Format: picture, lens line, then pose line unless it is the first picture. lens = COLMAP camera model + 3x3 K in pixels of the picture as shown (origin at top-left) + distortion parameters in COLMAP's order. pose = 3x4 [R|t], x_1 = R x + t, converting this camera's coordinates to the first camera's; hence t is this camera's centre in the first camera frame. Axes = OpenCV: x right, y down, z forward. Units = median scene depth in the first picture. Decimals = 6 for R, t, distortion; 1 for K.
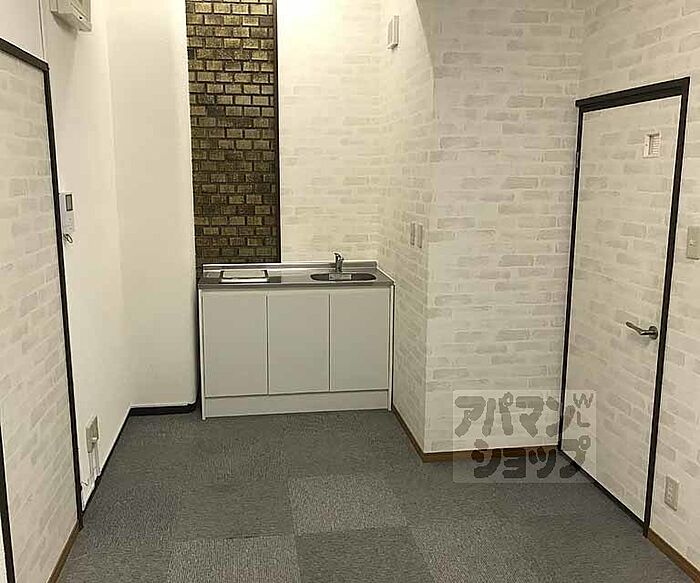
lens RADIAL K [[652.1, 0, 348.4], [0, 652.1, 291.2], [0, 0, 1]] dist [0.018999, 0.000000]
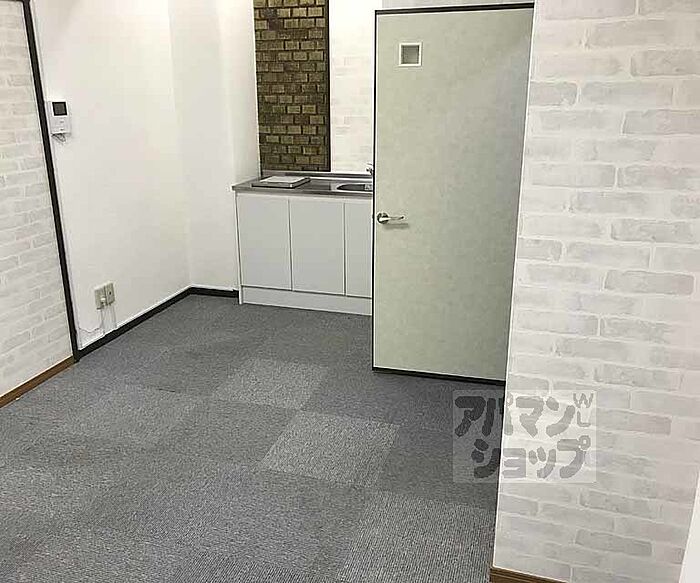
lens RADIAL K [[652.1, 0, 346.1], [0, 652.1, 294.5], [0, 0, 1]] dist [0.018999, 0.000000]
pose [[0.898146, 0.123045, -0.422130, 0.402834], [-0.067724, 0.987302, 0.143692, 0.000119], [0.434450, -0.100468, 0.895075, 0.042628]]
